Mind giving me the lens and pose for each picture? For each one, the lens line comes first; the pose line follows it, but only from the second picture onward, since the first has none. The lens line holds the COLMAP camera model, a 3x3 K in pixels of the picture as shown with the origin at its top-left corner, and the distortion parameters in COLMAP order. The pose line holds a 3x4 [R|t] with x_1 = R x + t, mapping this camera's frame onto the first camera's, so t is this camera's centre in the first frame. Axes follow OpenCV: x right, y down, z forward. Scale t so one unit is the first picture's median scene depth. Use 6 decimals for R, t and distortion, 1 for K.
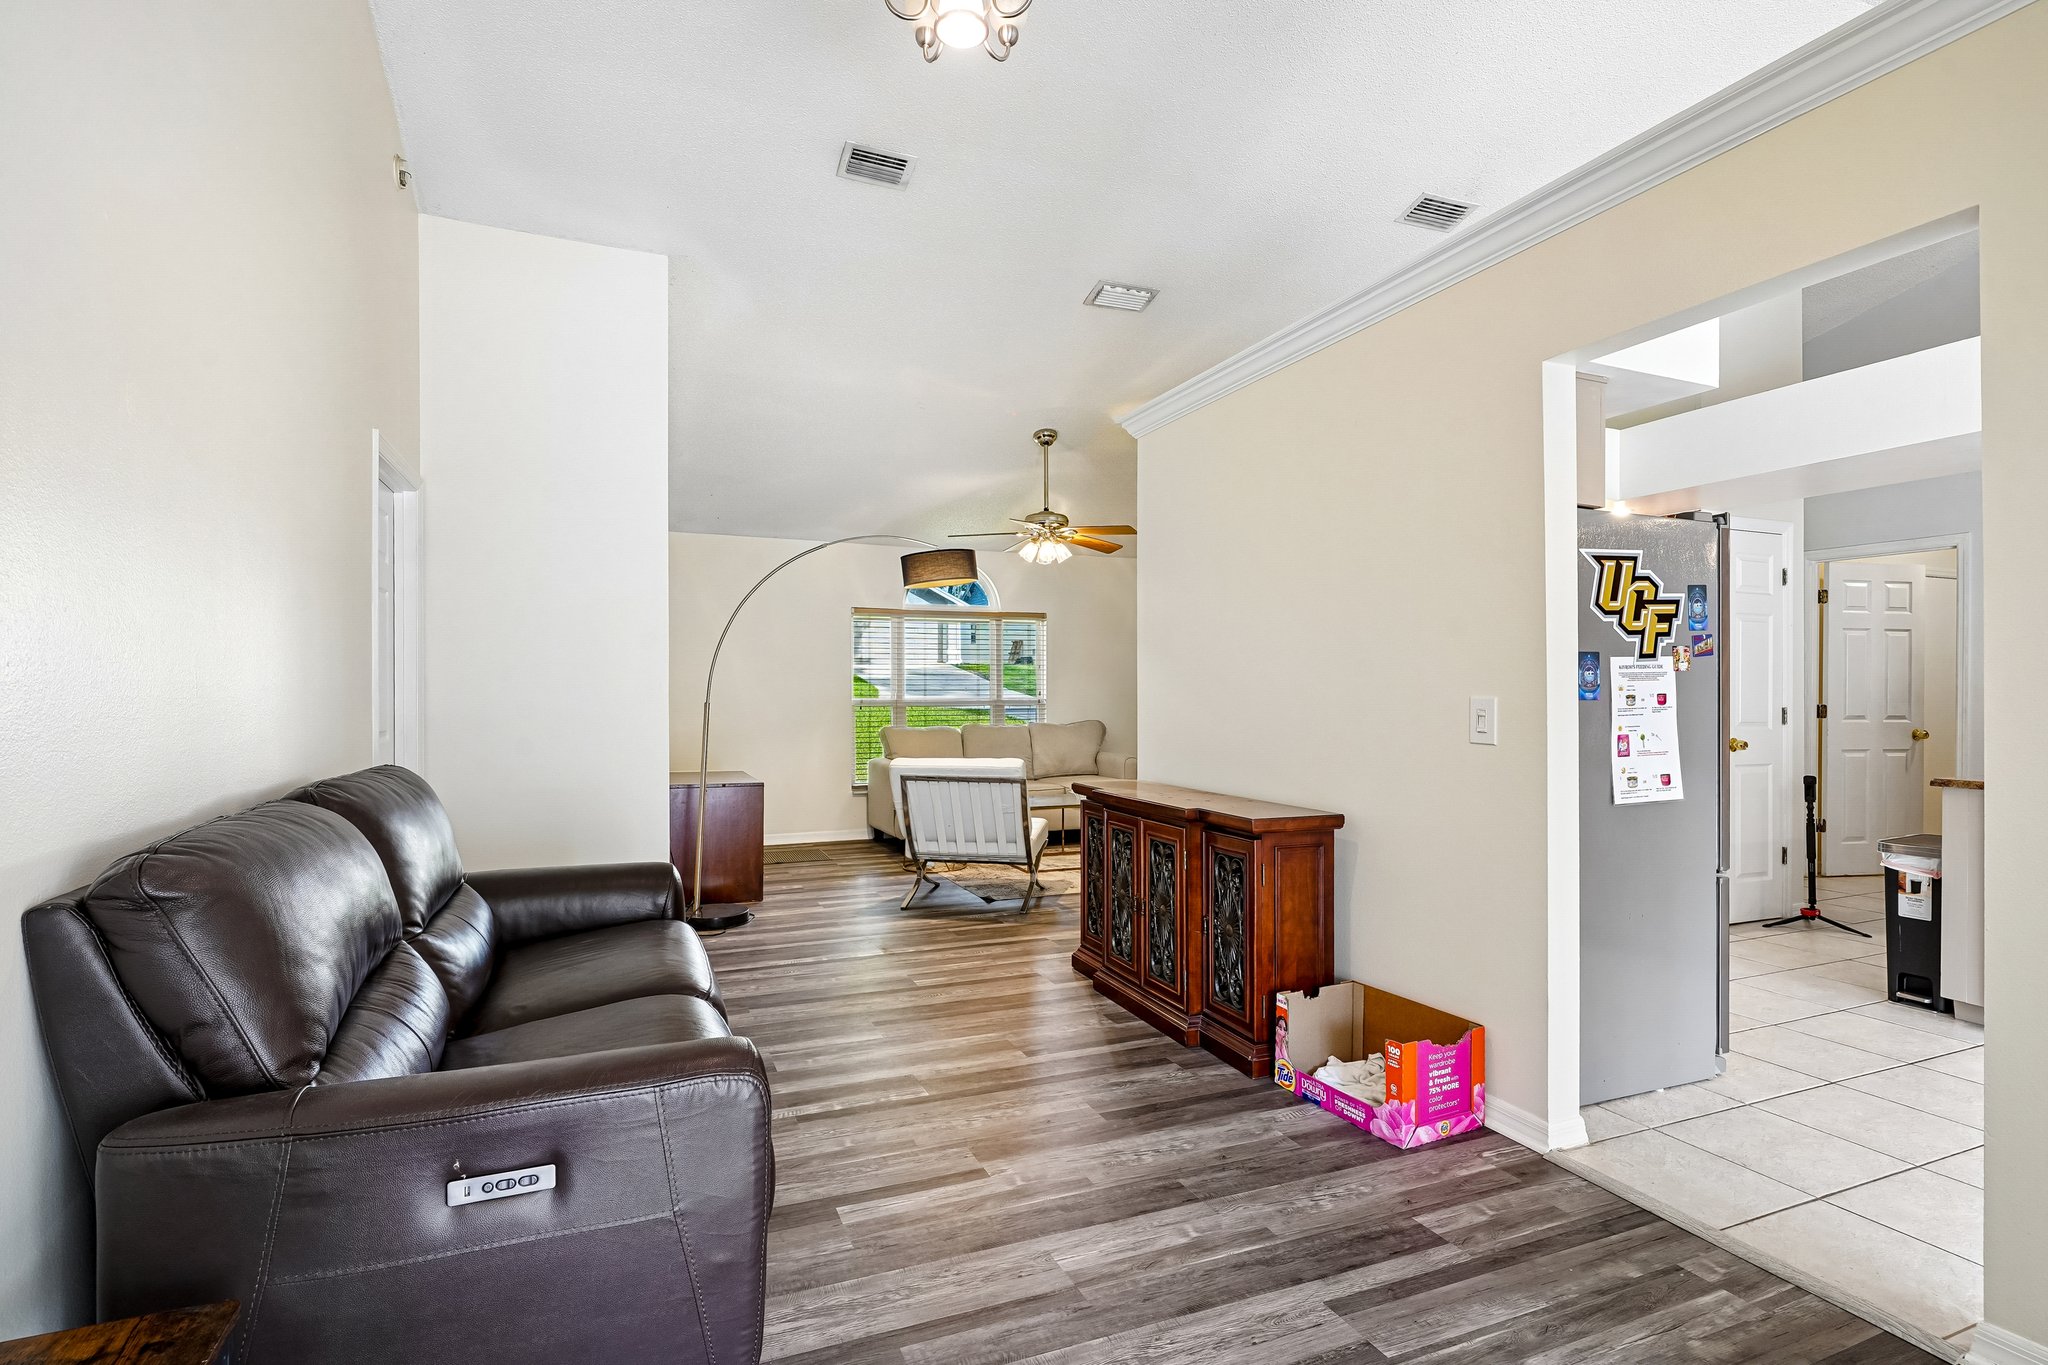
lens RADIAL K [[995.7, 0, 1008.0], [0, 995.7, 689.1], [0, 0, 1]] dist [-0.015048, 0.006341]
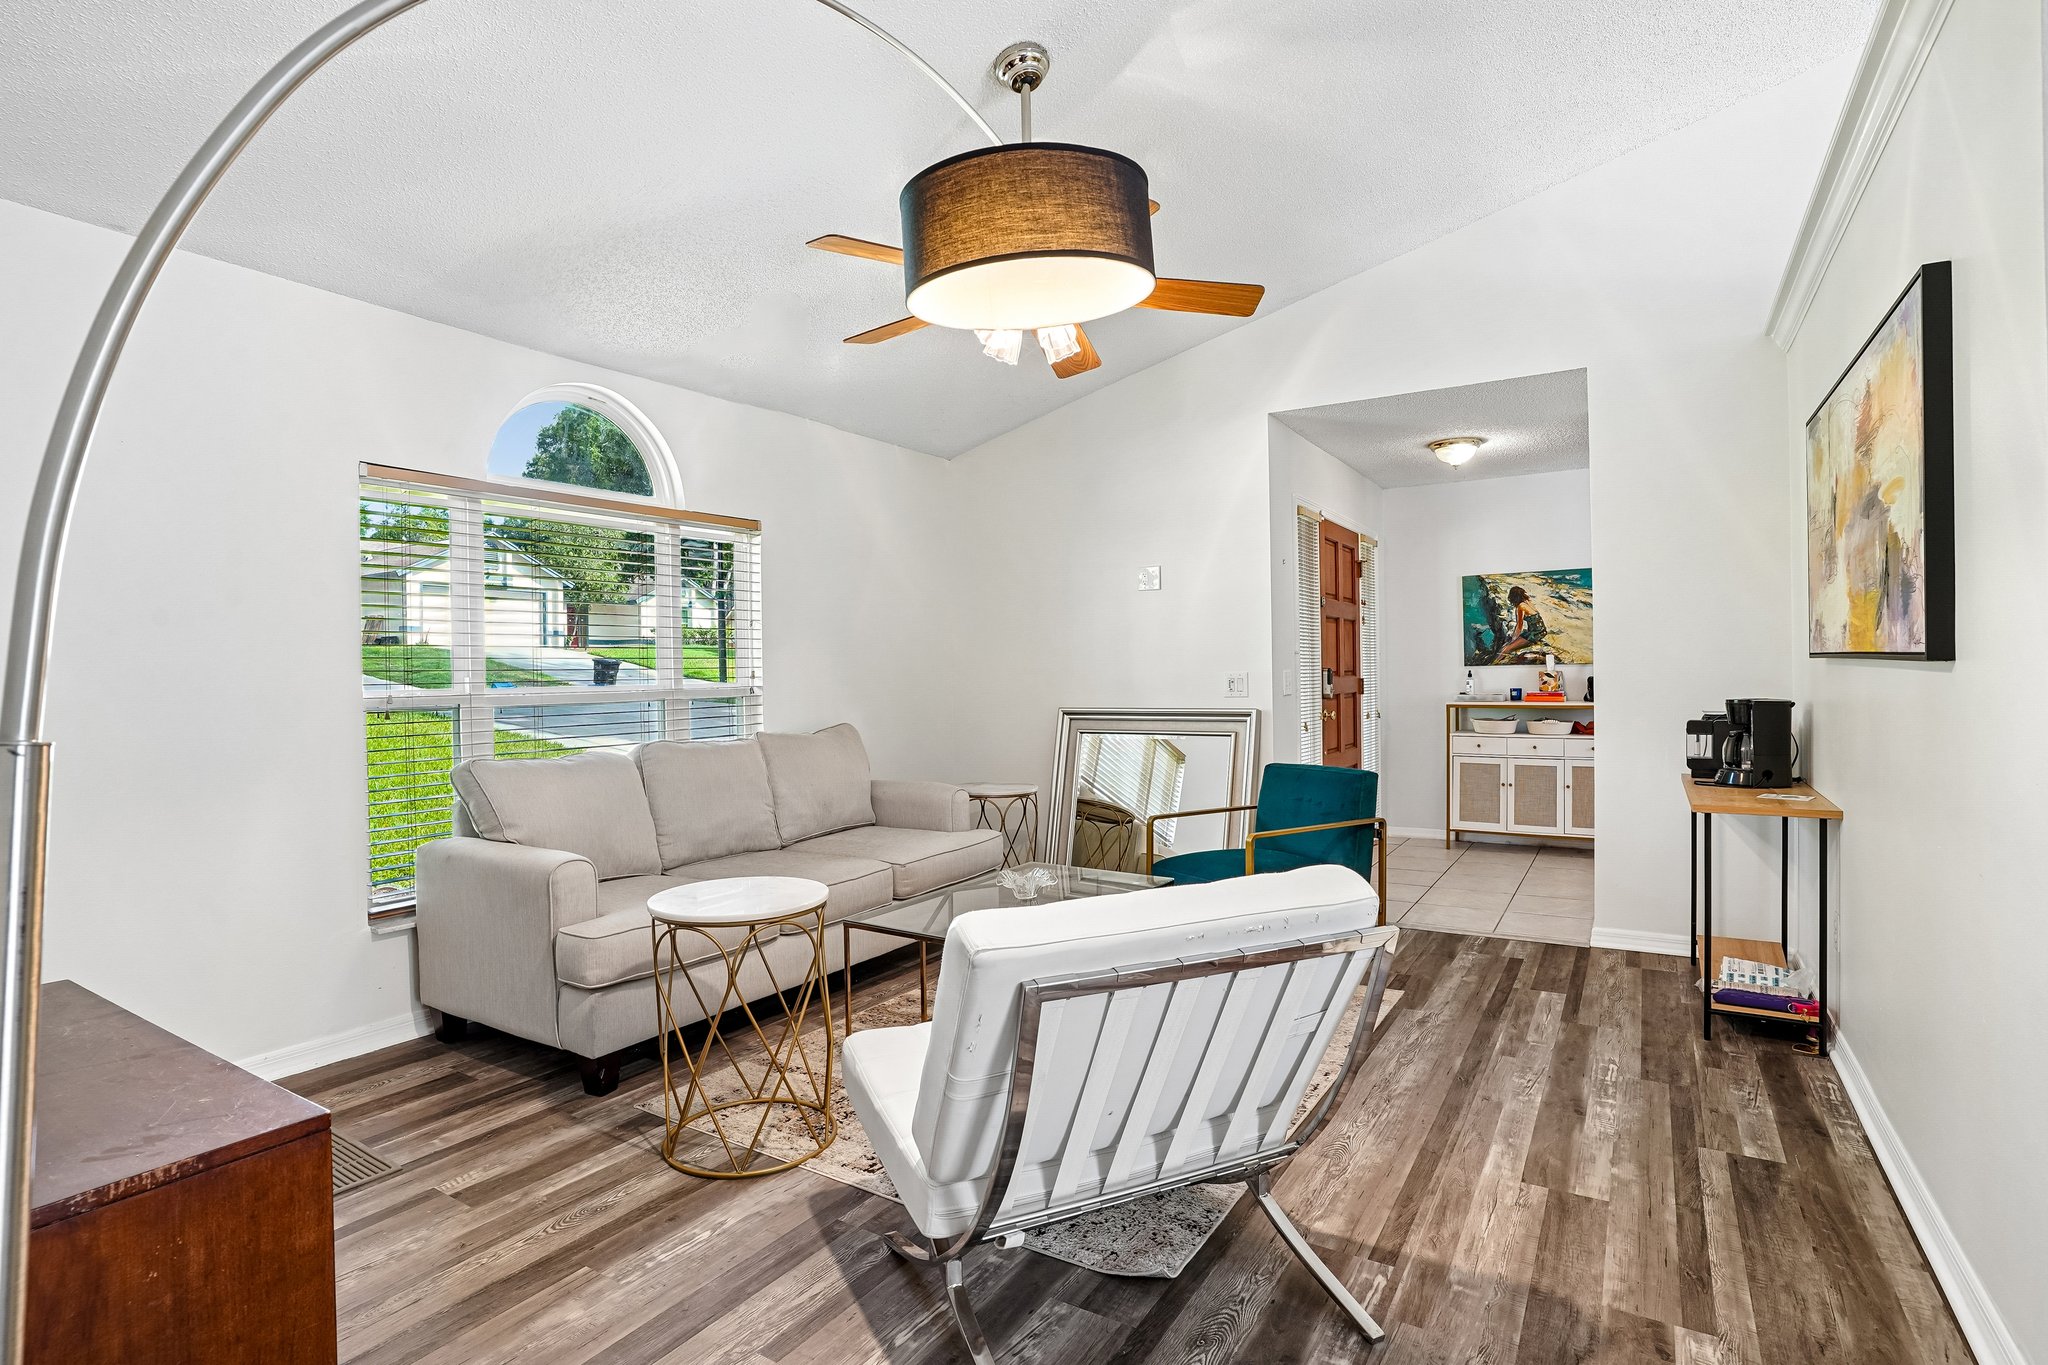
lens RADIAL K [[995.7, 0, 1014.0], [0, 995.7, 681.3], [0, 0, 1]] dist [-0.015048, 0.006341]
pose [[0.820654, -0.011186, 0.571316, -0.462766], [0.010061, 0.999936, 0.005127, 0.023505], [-0.571337, 0.001541, 0.820714, 1.475596]]
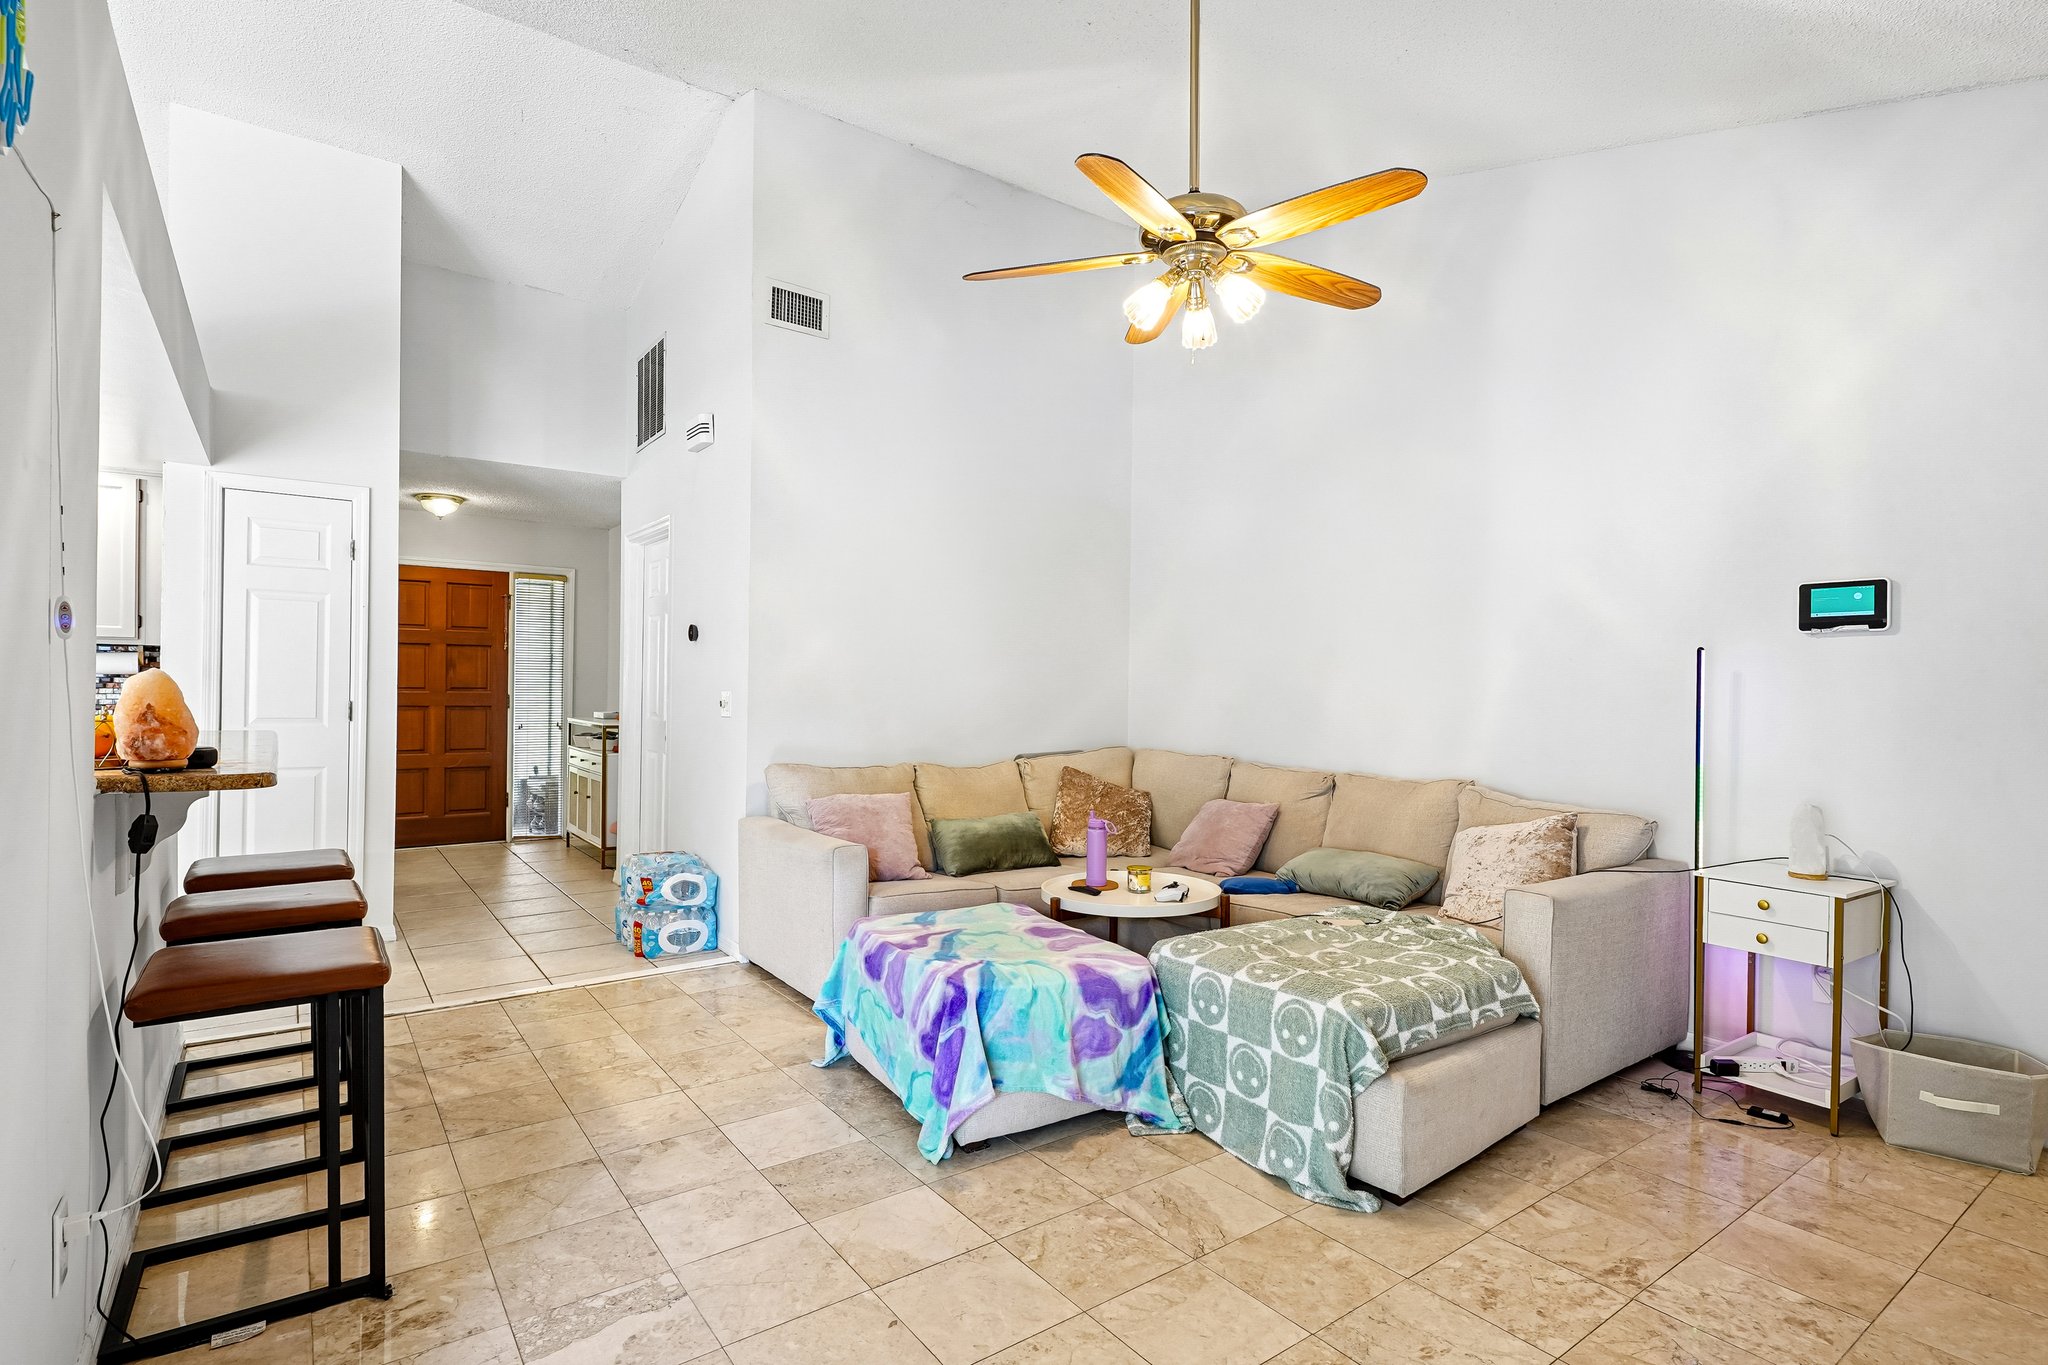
lens RADIAL K [[995.7, 0, 994.5], [0, 995.7, 691.8], [0, 0, 1]] dist [-0.015048, 0.006341]
pose [[0.969624, 0.013718, 0.244214, 1.987402], [-0.016240, 0.999834, 0.008315, -0.010646], [-0.244059, -0.012028, 0.969686, 0.015856]]
